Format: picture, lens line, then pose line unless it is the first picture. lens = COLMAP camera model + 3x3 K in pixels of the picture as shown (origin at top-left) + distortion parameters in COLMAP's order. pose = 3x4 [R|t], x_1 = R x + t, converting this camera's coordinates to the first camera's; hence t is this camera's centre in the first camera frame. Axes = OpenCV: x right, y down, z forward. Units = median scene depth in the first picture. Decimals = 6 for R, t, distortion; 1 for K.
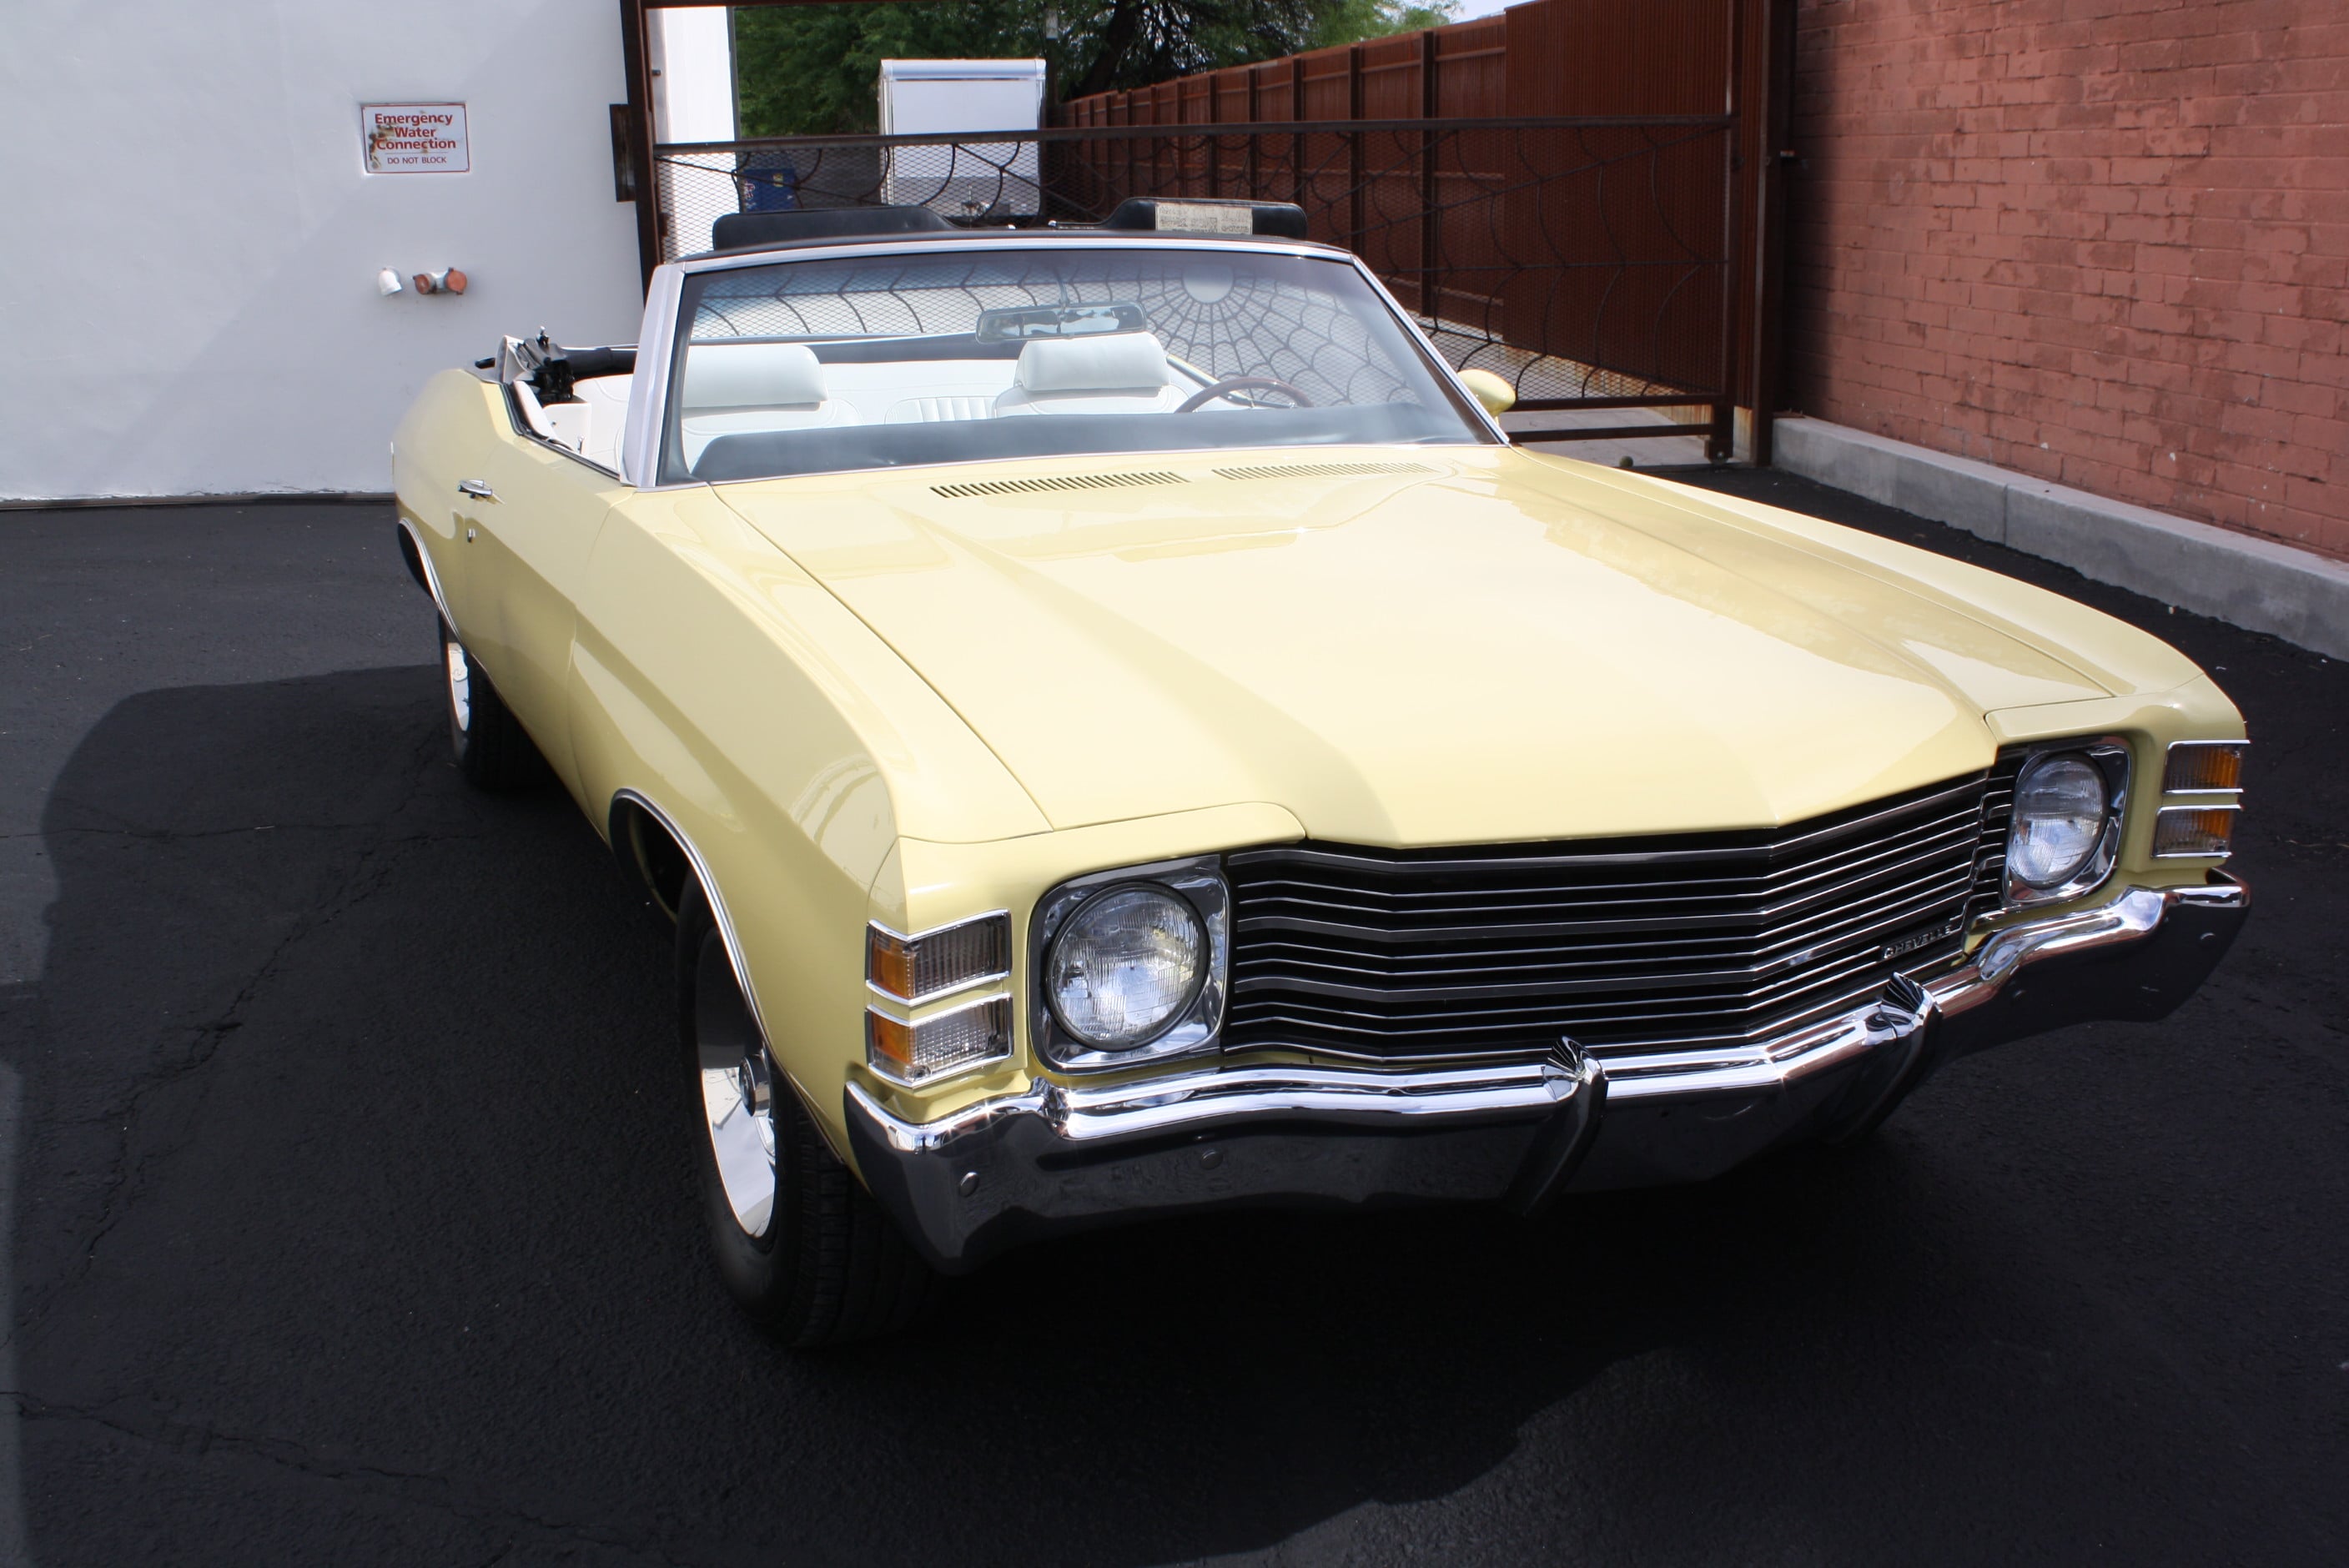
lens RADIAL K [[2270.0, 0, 1201.1], [0, 2270.0, 781.4], [0, 0, 1]] dist [-0.149468, 0.166024]
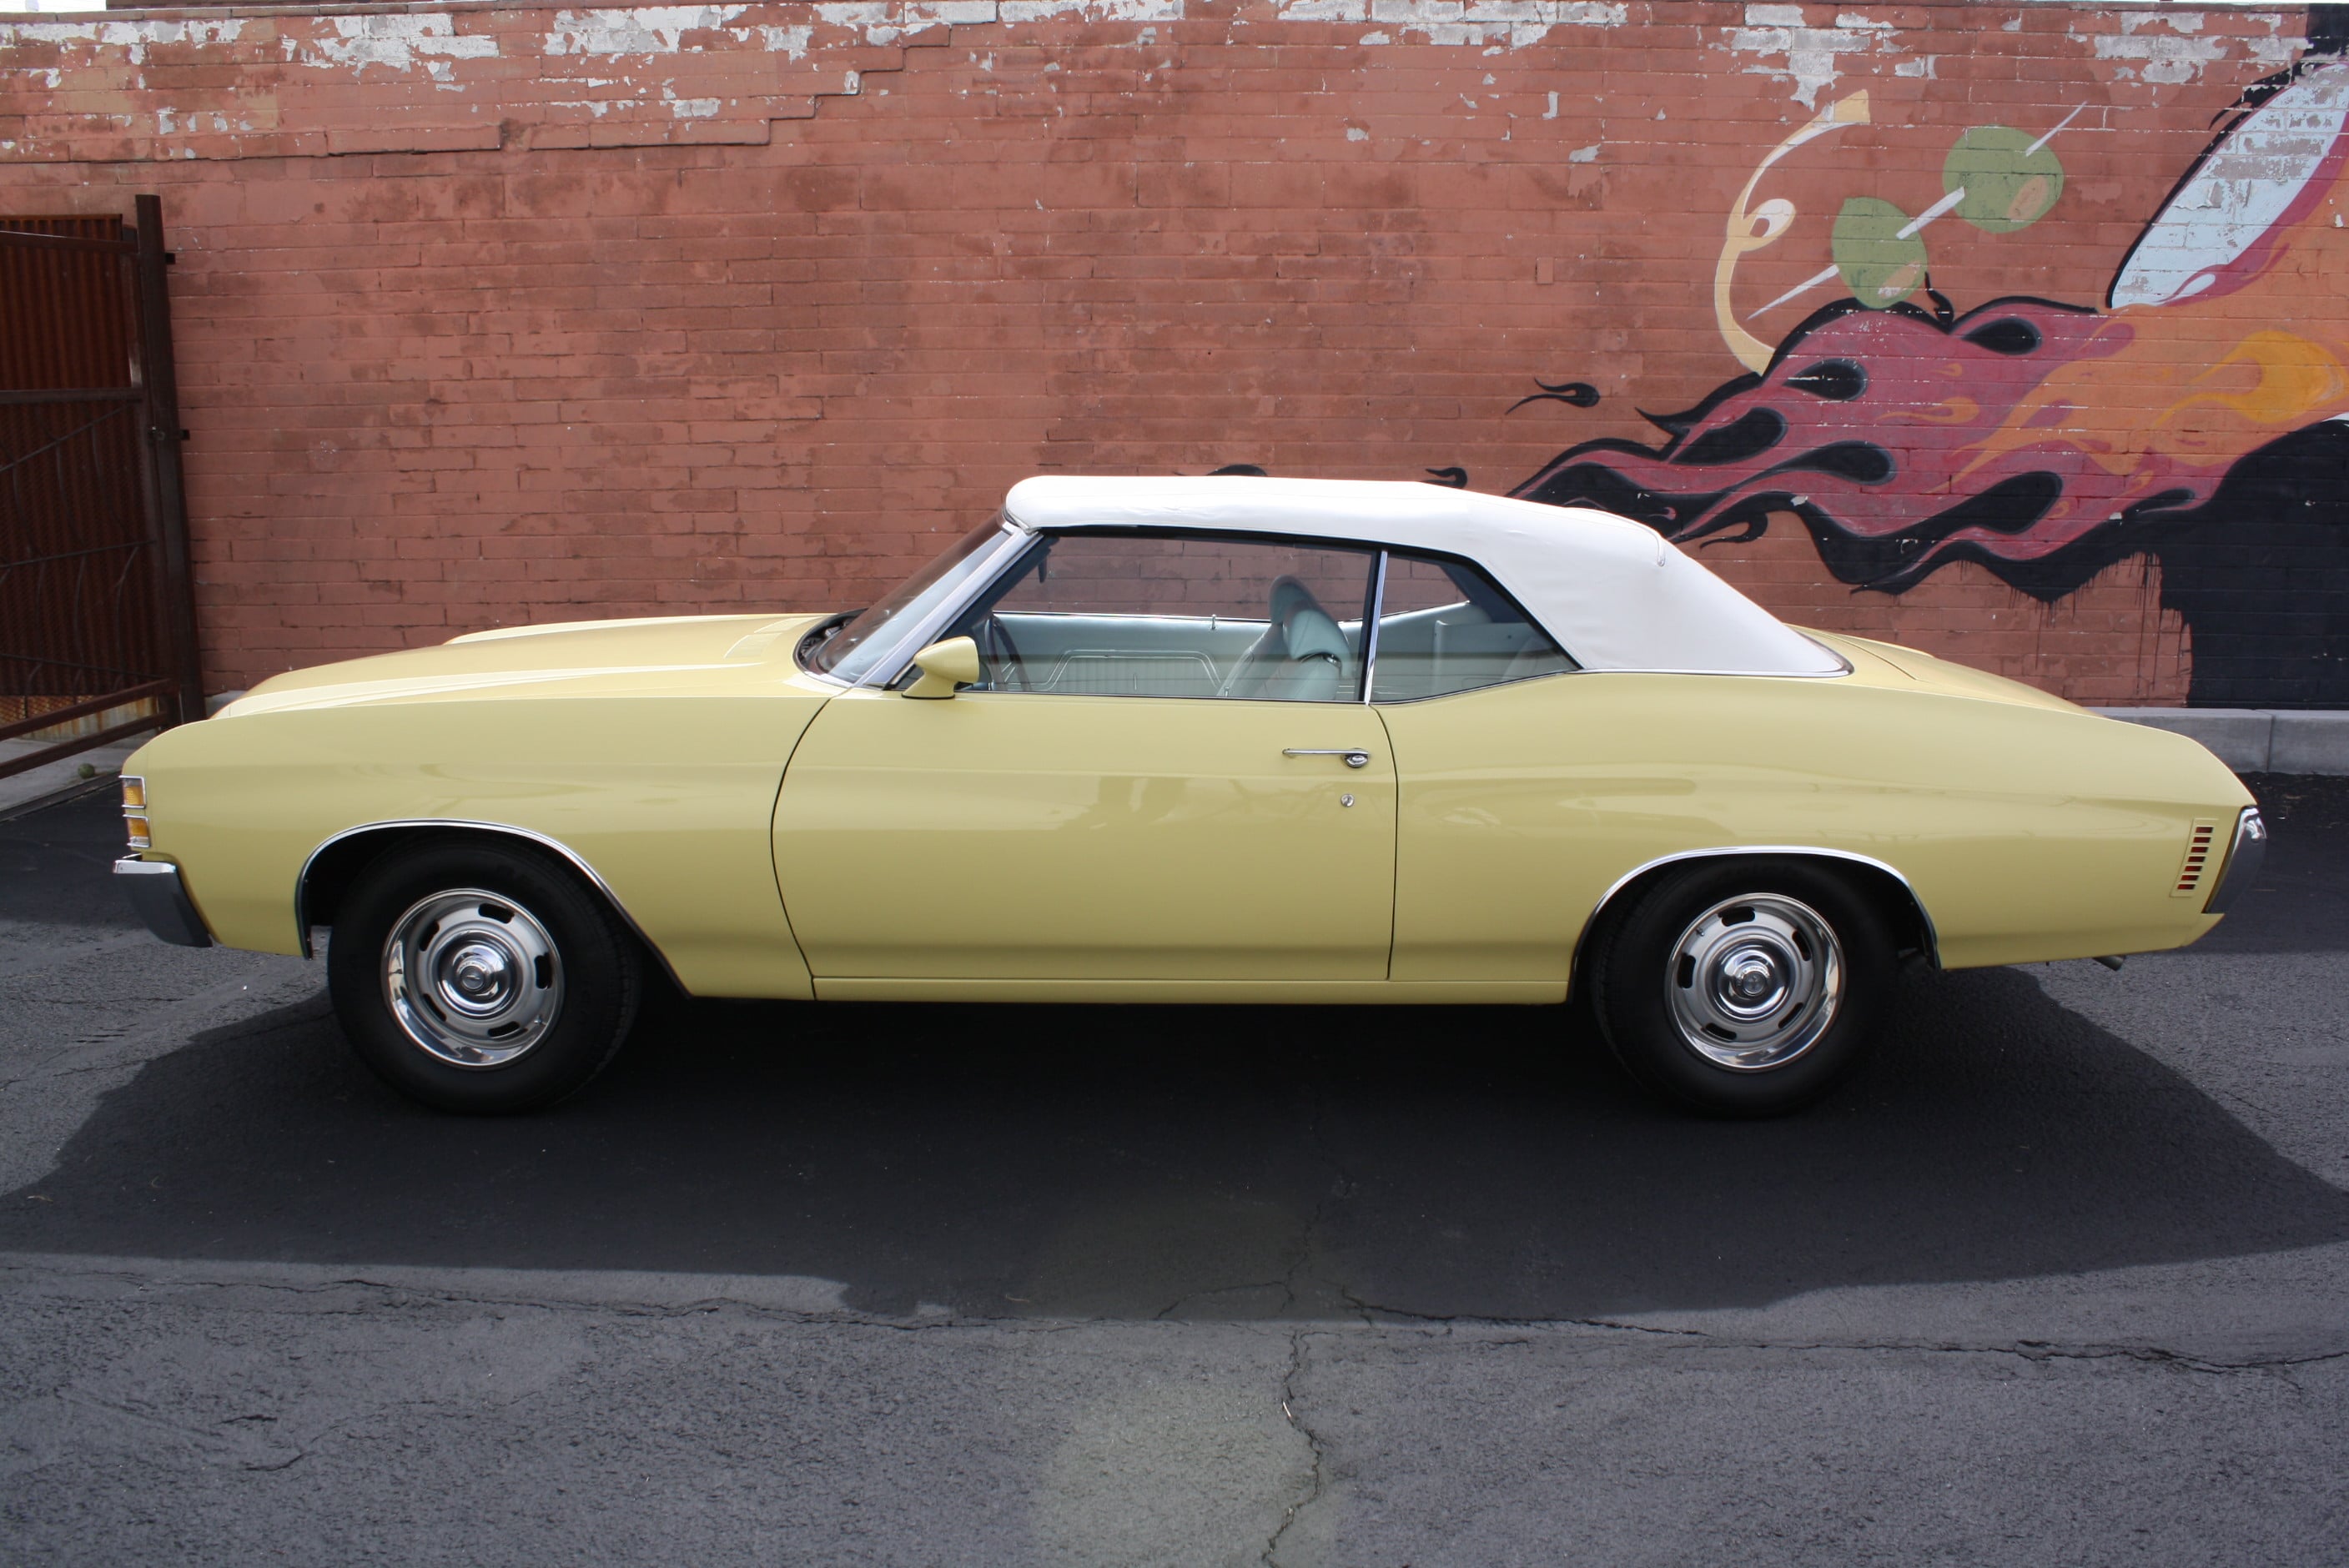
lens RADIAL K [[1980.8, 0, 1197.2], [0, 1980.8, 783.0], [0, 0, 1]] dist [-0.166854, 0.149111]
pose [[0.192858, -0.181793, 0.964239, -0.604545], [0.257174, 0.957700, 0.129122, -0.158935], [-0.946925, 0.223075, 0.231453, 0.532366]]
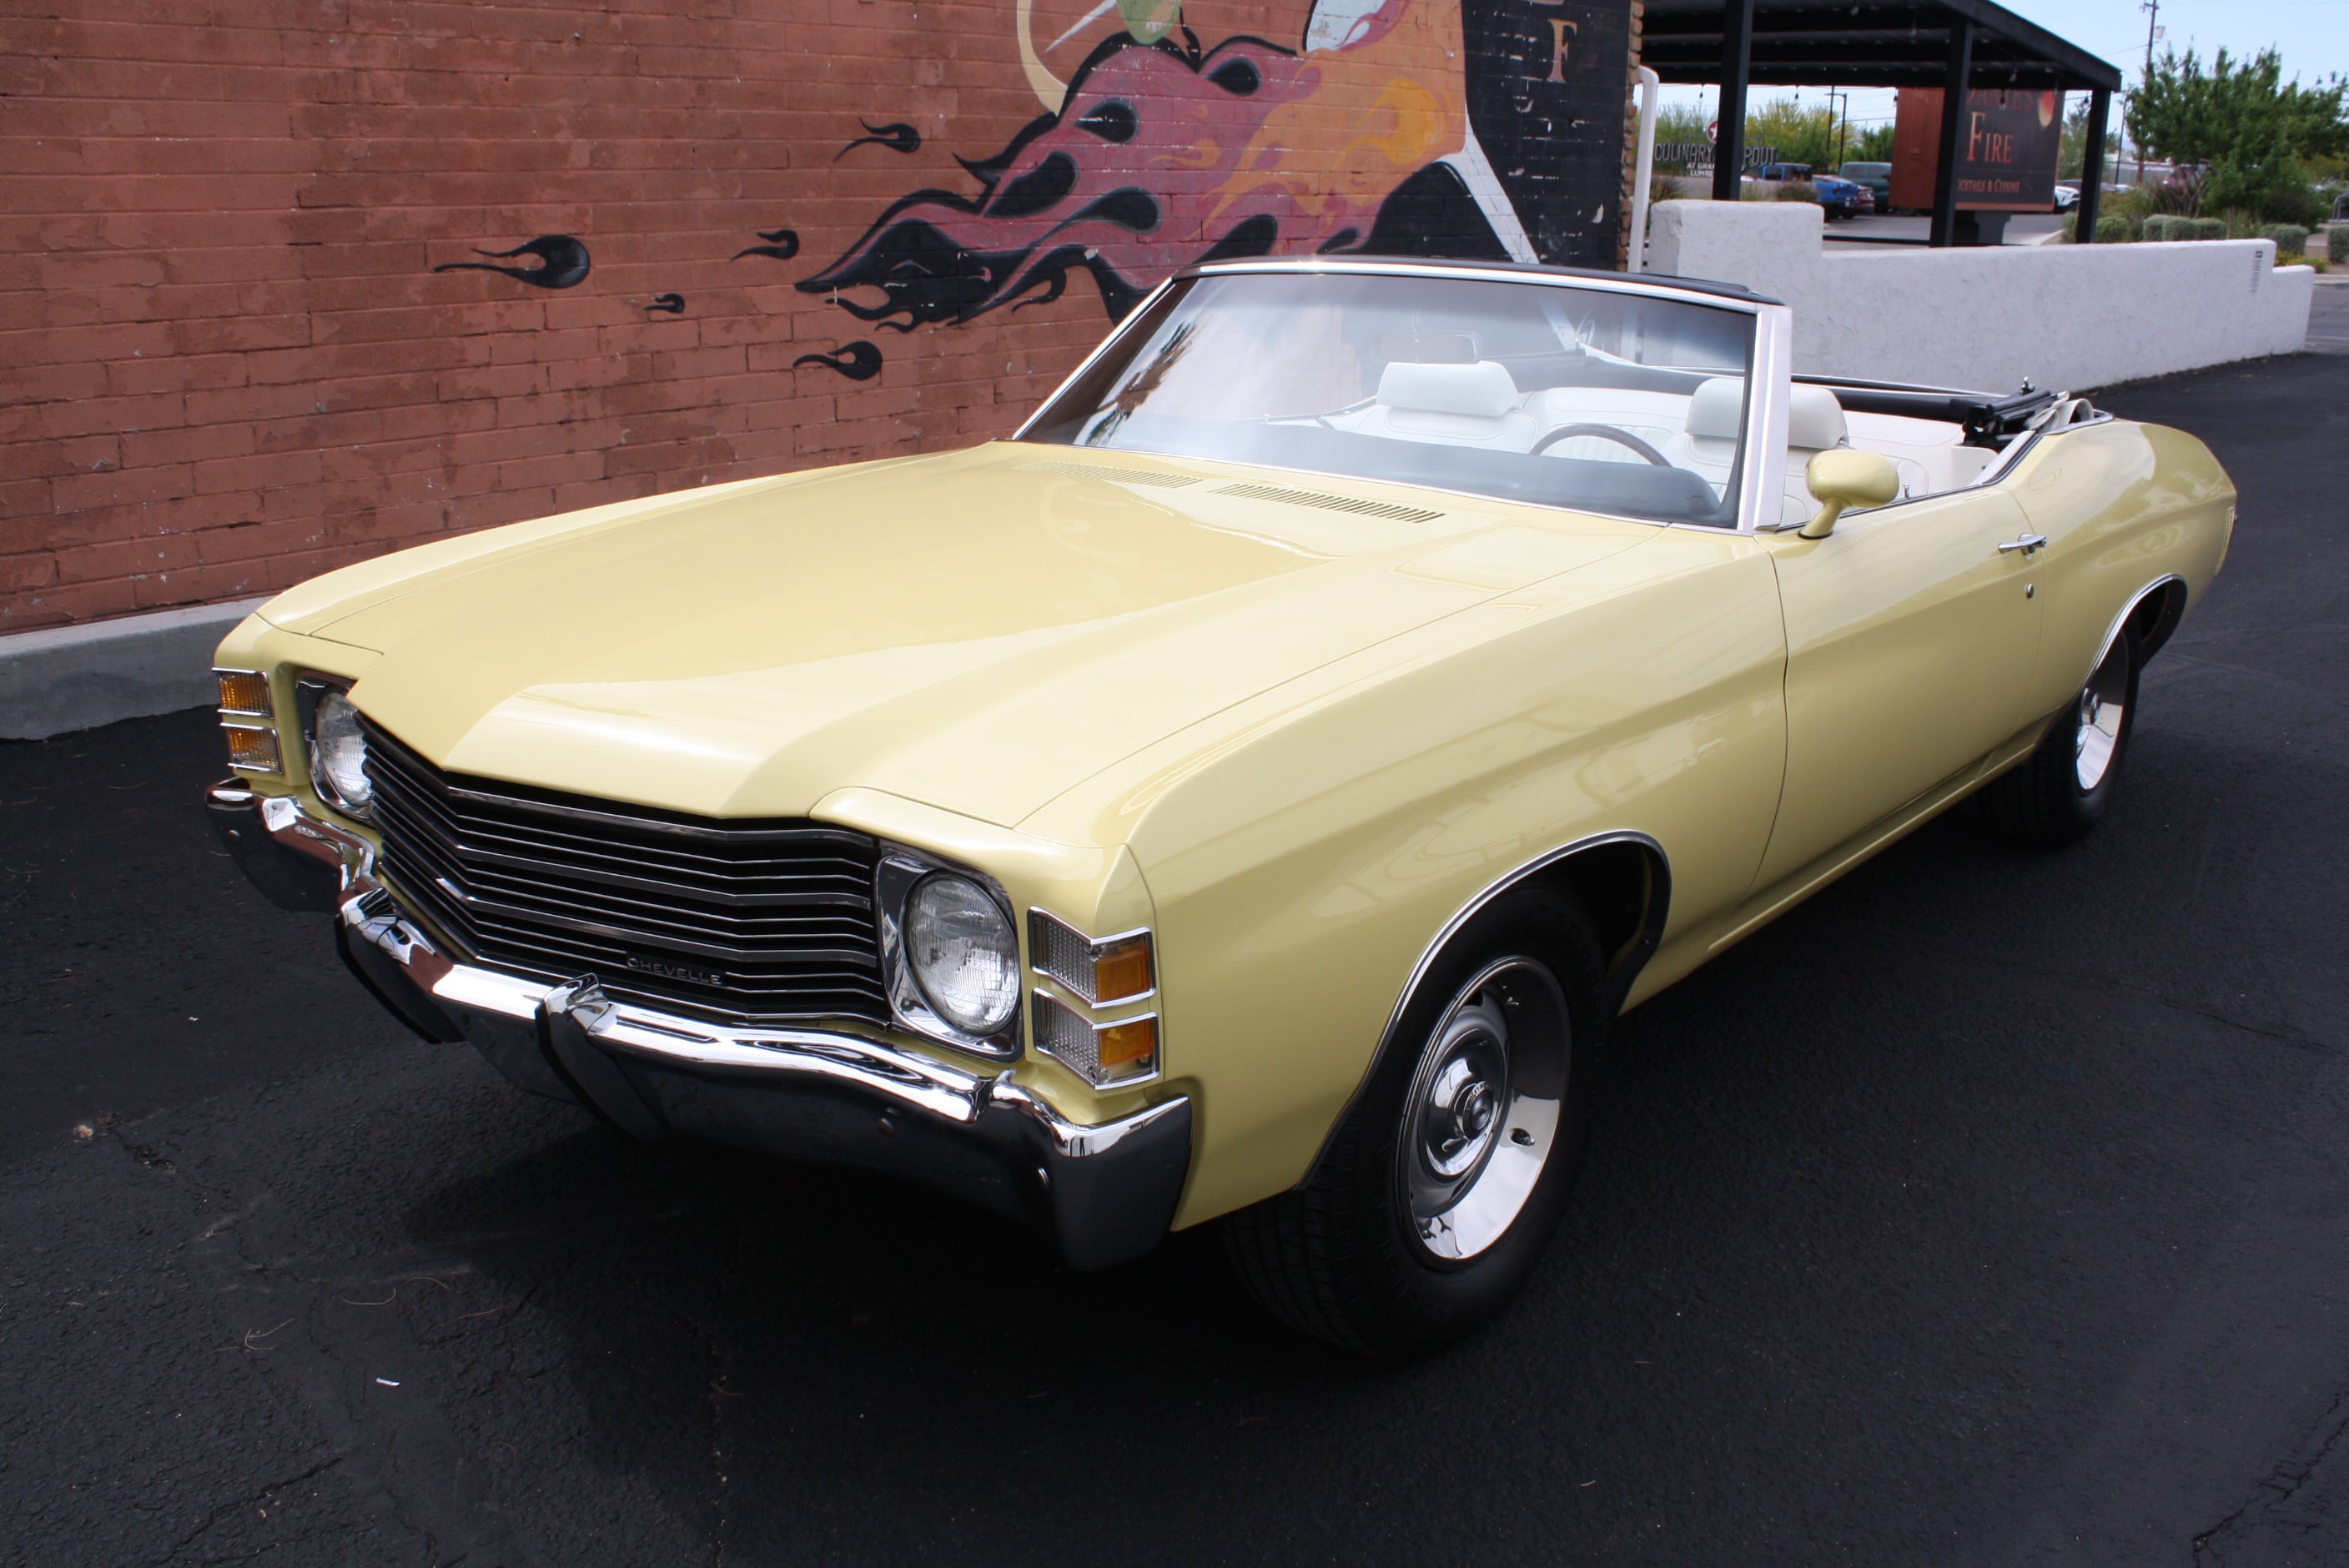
lens RADIAL K [[2066.2, 0, 1200.0], [0, 2066.2, 776.9], [0, 0, 1]] dist [-0.154975, 0.147863]
pose [[-0.629693, -0.221901, 0.744477, -0.347783], [0.198735, 0.880431, 0.430518, -0.285409], [-0.750993, 0.419048, -0.510302, 1.027307]]
